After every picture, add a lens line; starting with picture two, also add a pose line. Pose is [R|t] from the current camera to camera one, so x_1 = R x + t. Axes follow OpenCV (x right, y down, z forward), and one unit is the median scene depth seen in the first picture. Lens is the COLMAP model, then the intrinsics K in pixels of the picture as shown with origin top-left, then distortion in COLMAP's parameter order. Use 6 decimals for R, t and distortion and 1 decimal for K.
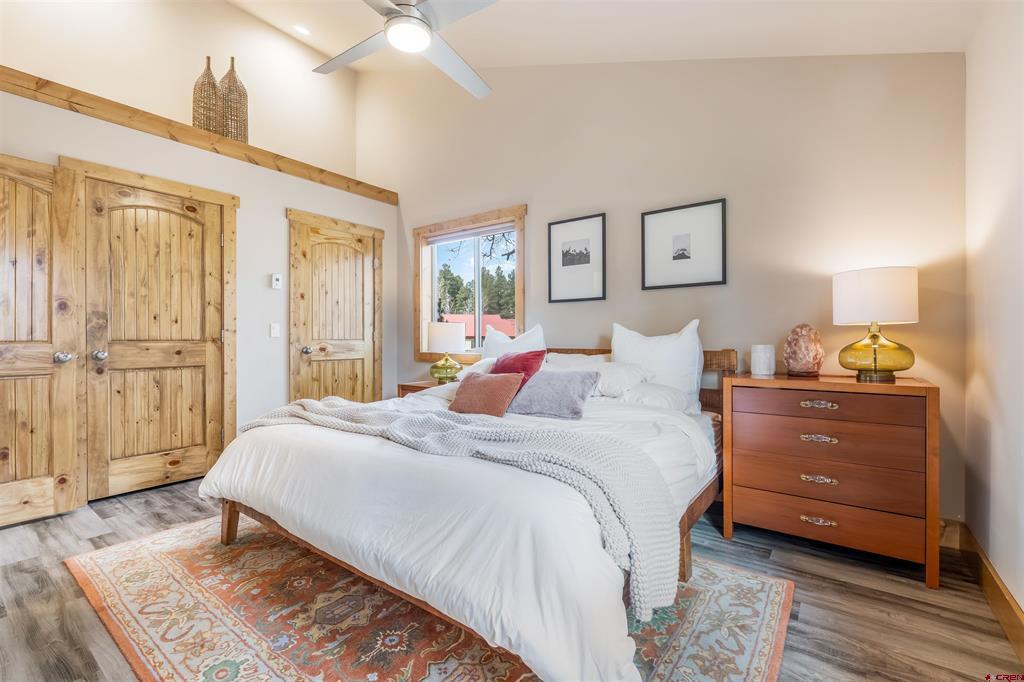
lens RADIAL K [[444.7, 0, 507.8], [0, 444.7, 339.7], [0, 0, 1]] dist [-0.000106, -0.000028]
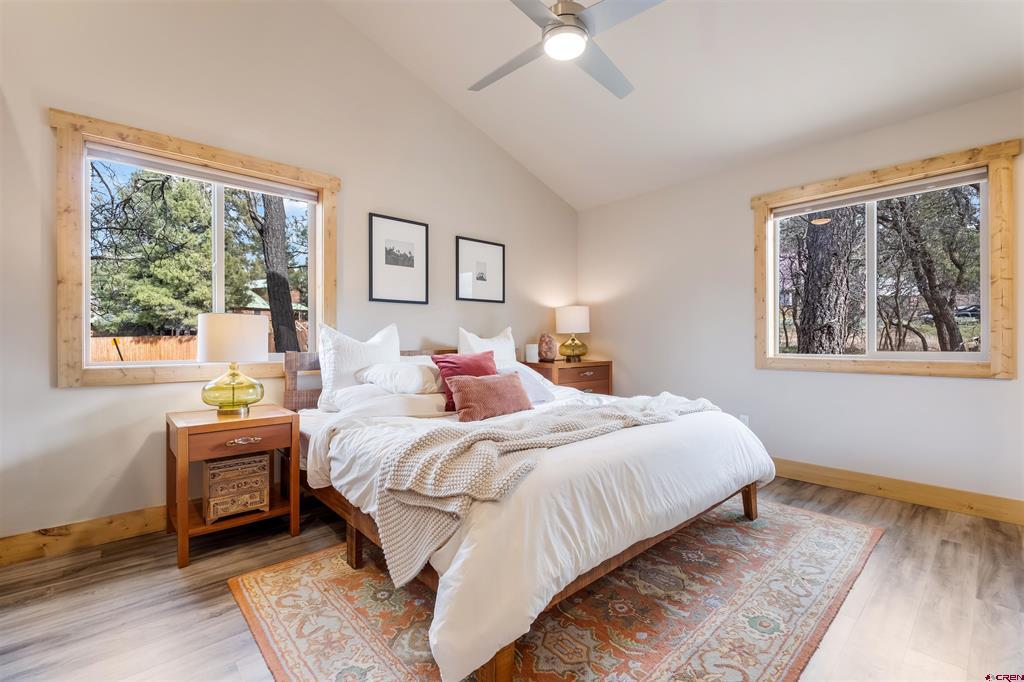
lens RADIAL K [[444.7, 0, 507.8], [0, 444.7, 339.7], [0, 0, 1]] dist [-0.000106, -0.000028]
pose [[0.189990, 0.001855, 0.981784, -1.256611], [0.003809, 0.999989, -0.002626, -0.000938], [-0.981779, 0.004238, 0.189981, 0.938955]]
